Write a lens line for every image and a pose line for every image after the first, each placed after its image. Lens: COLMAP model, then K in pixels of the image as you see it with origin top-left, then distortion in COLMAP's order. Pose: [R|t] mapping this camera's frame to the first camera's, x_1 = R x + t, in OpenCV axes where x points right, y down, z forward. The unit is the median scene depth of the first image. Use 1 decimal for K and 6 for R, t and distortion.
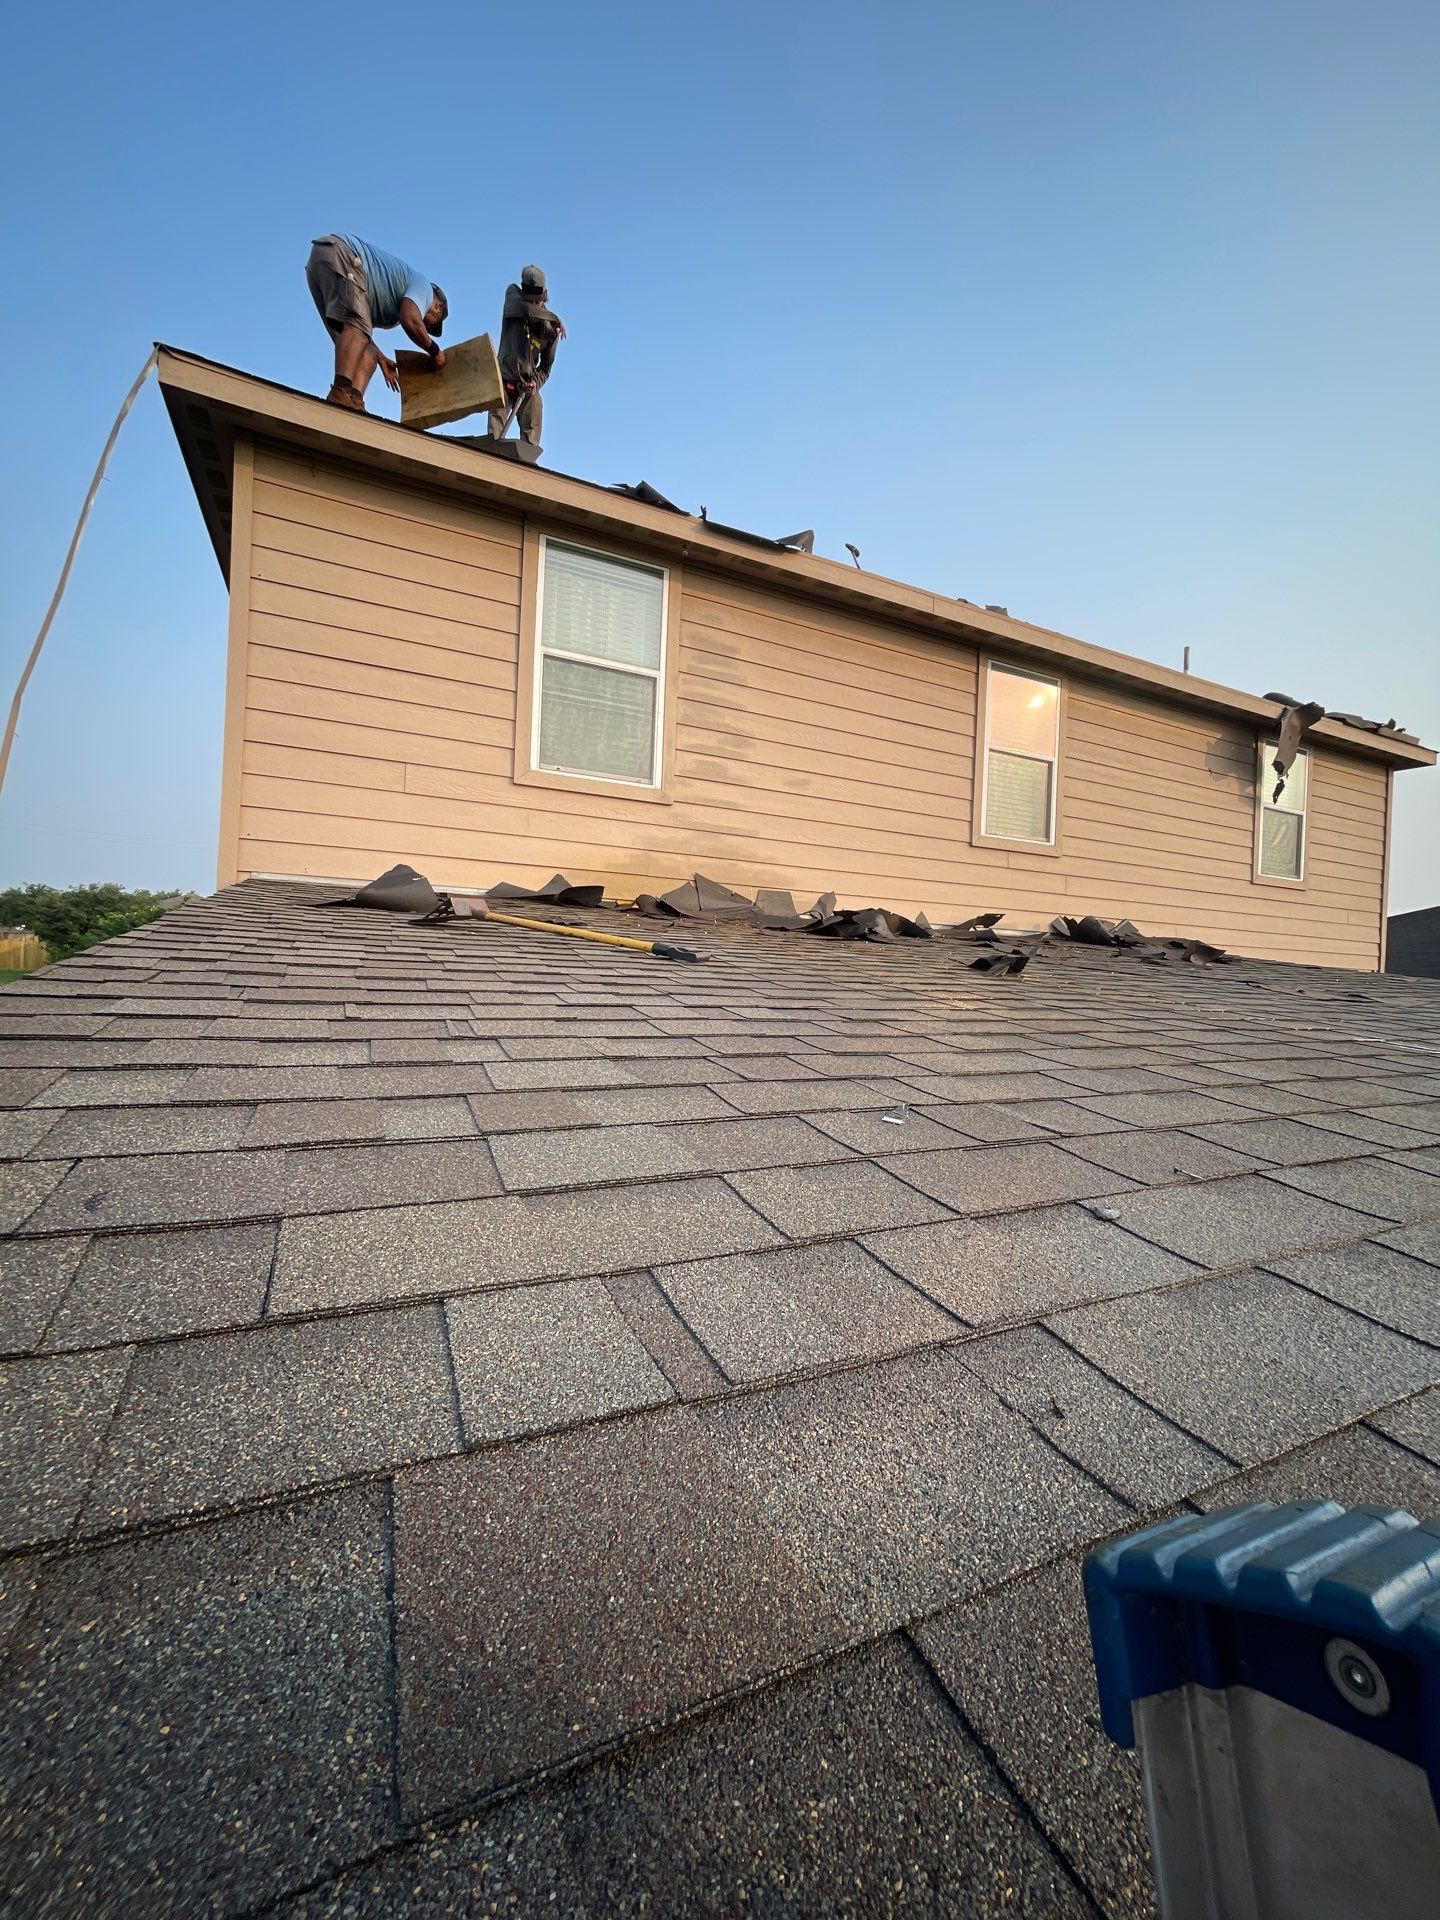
lens RADIAL K [[741.8, 0, 719.8], [0, 741.8, 966.2], [0, 0, 1]] dist [-0.010696, -0.000085]
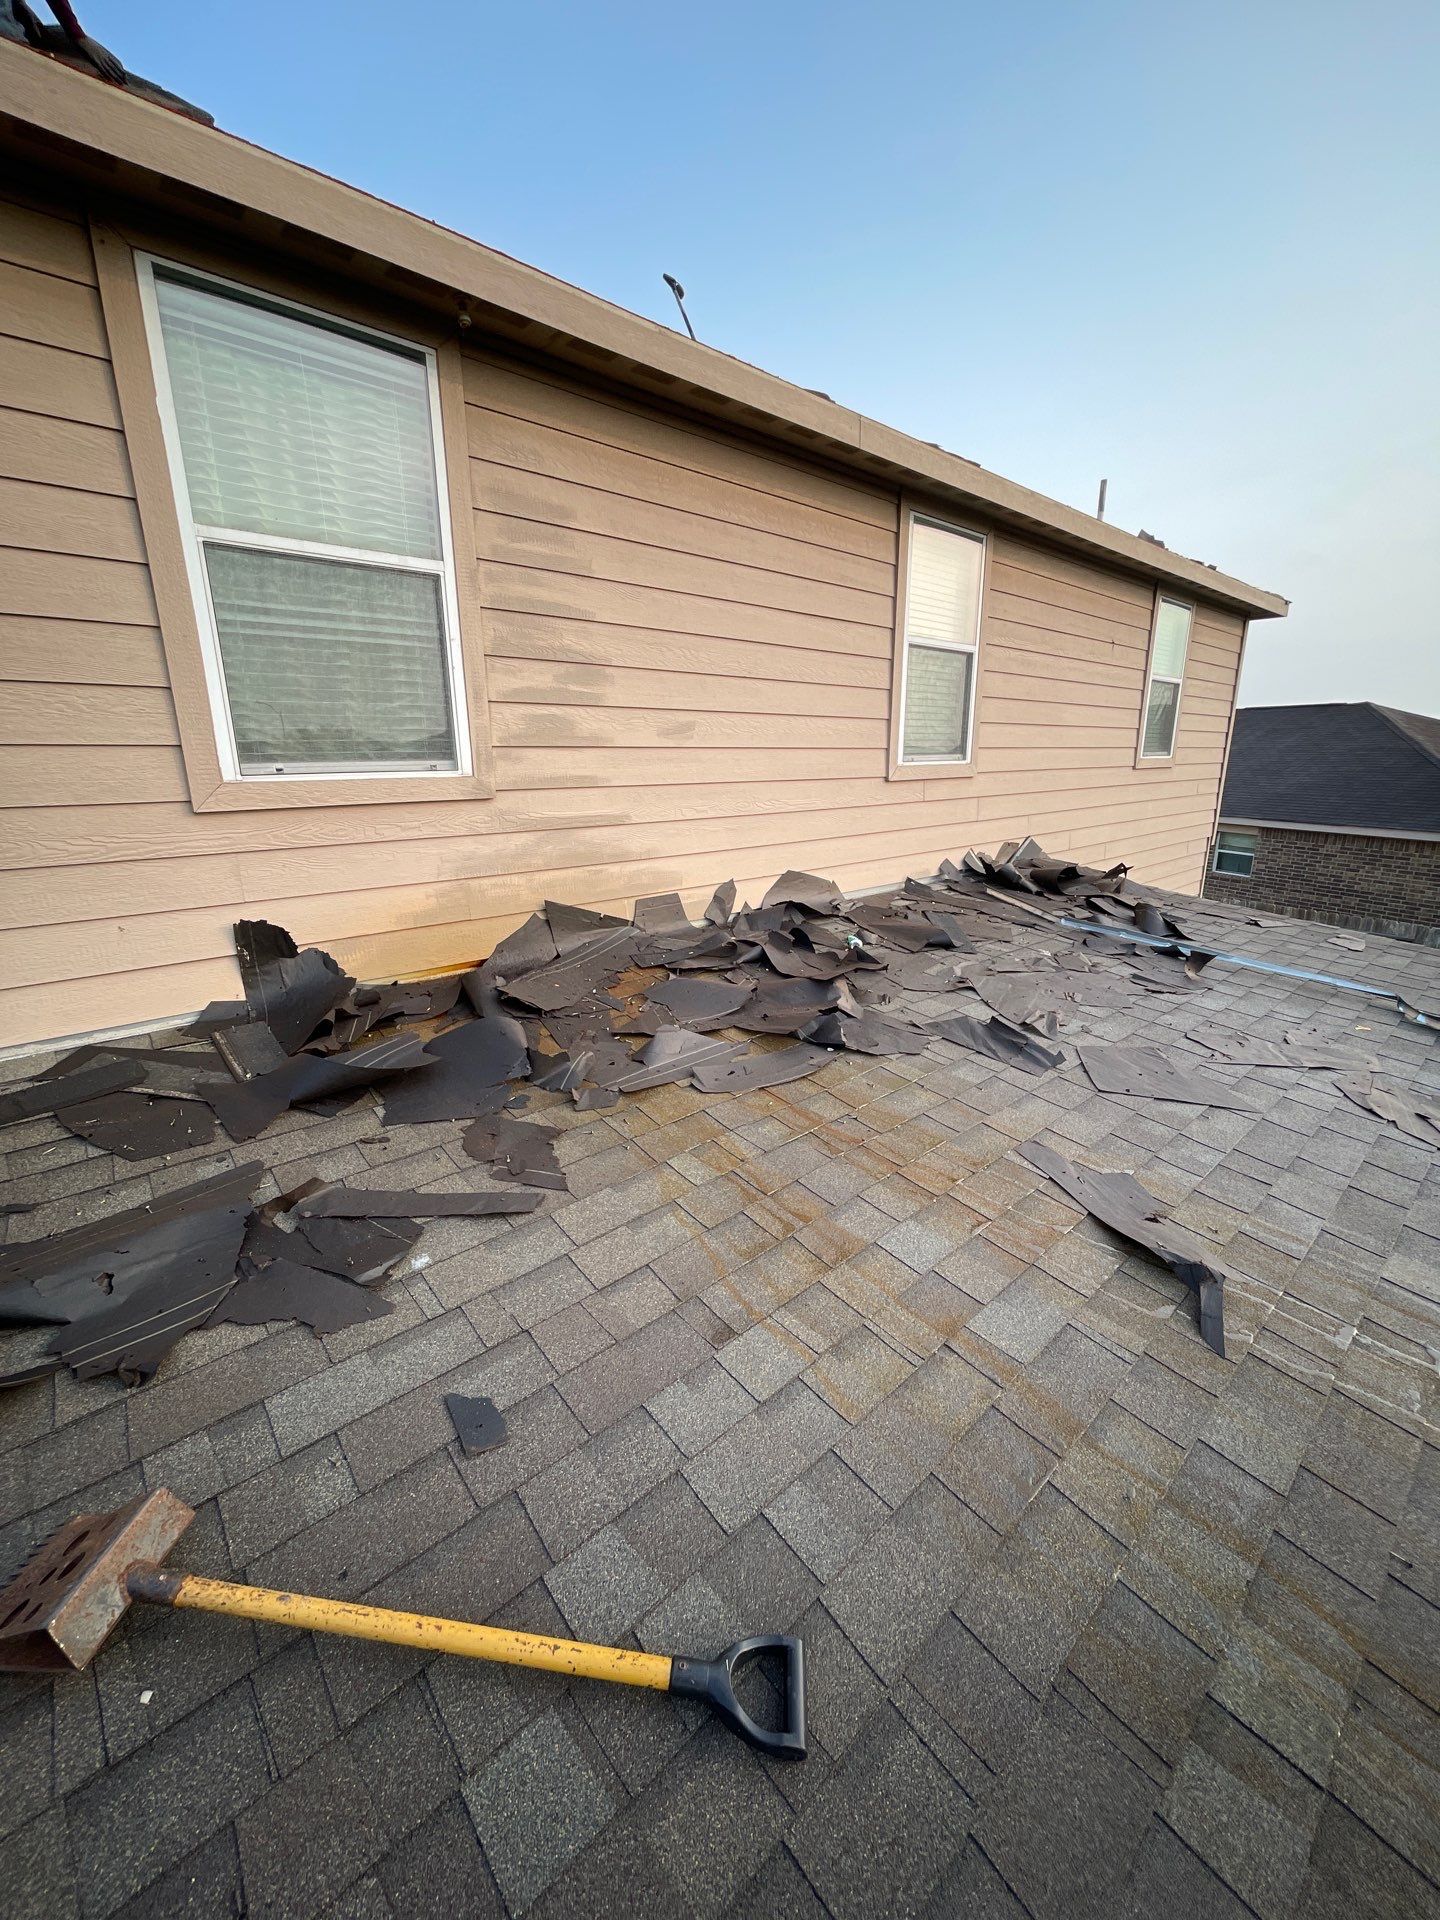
lens RADIAL K [[758.6, 0, 720.0], [0, 758.6, 960.0], [0, 0, 1]] dist [-0.005840, -0.000180]
pose [[0.958273, -0.121681, 0.258664, -0.080199], [0.051351, 0.963433, 0.262981, -0.303773], [-0.281206, -0.238725, 0.929480, 0.415970]]
